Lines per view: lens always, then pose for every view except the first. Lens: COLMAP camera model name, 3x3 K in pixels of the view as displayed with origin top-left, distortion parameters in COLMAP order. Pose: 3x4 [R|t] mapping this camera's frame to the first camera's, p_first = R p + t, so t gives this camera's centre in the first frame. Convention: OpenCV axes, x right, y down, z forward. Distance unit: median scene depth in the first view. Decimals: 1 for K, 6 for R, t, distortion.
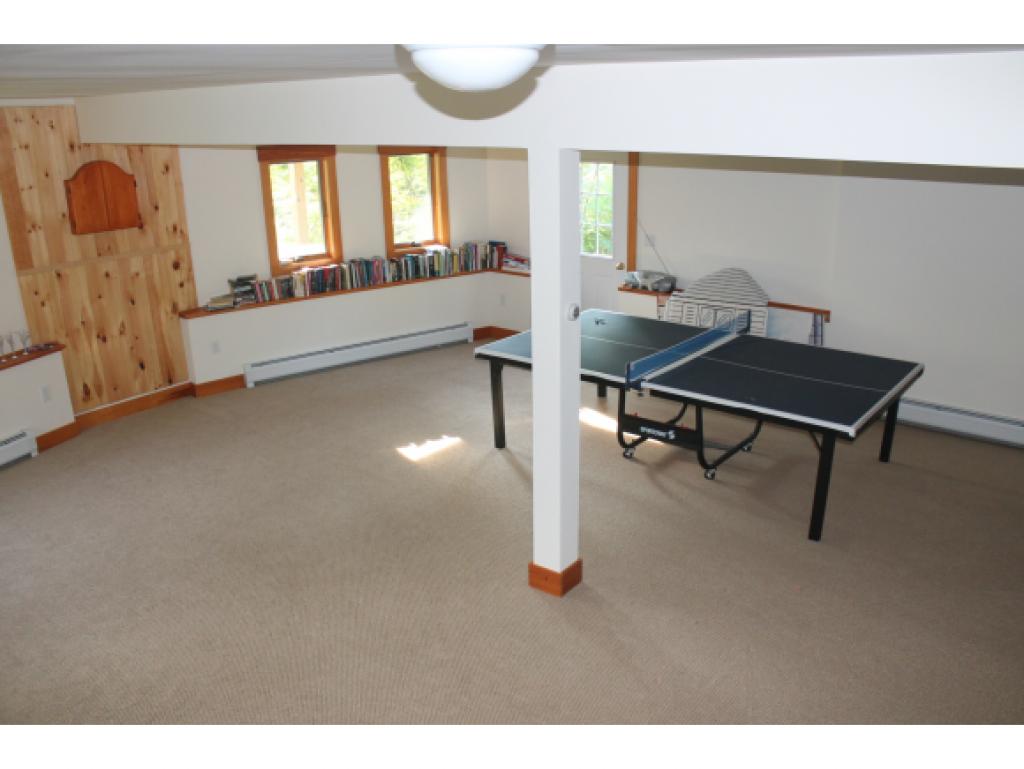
lens RADIAL K [[896.9, 0, 521.4], [0, 896.9, 384.7], [0, 0, 1]] dist [-0.164650, 0.155244]
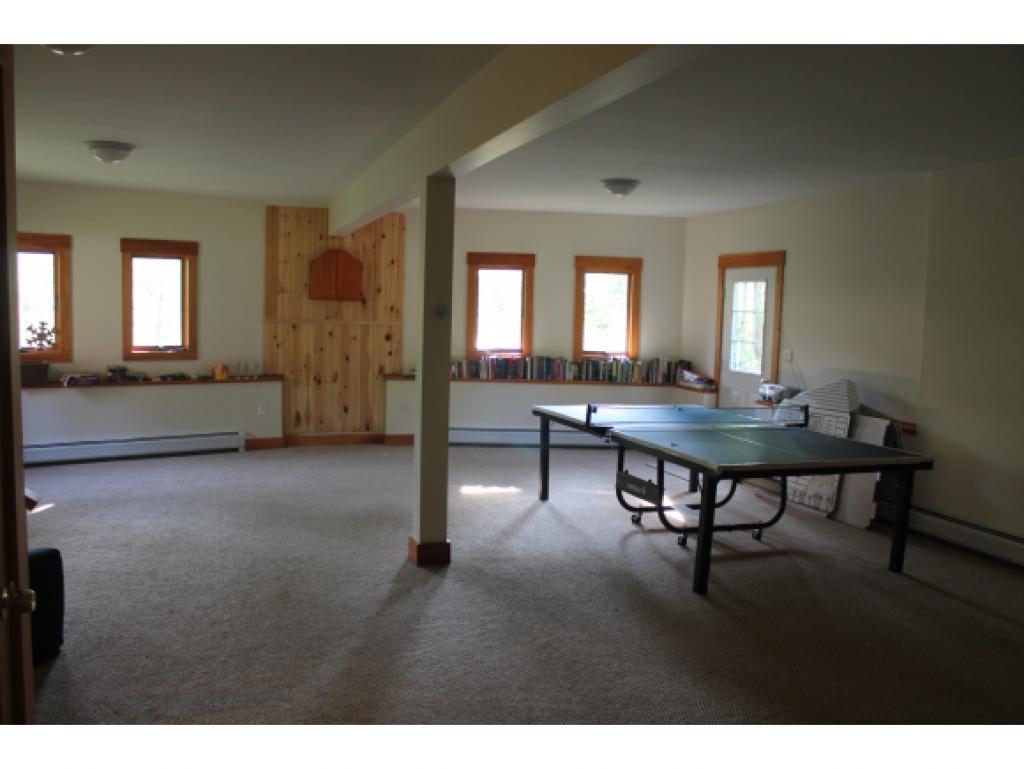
lens RADIAL K [[896.9, 0, 521.4], [0, 896.9, 384.7], [0, 0, 1]] dist [-0.164650, 0.155244]
pose [[0.847951, 0.087872, -0.522740, 0.450615], [-0.209508, 0.961425, -0.178235, 0.119453], [0.486914, 0.260653, 0.833651, 0.037074]]
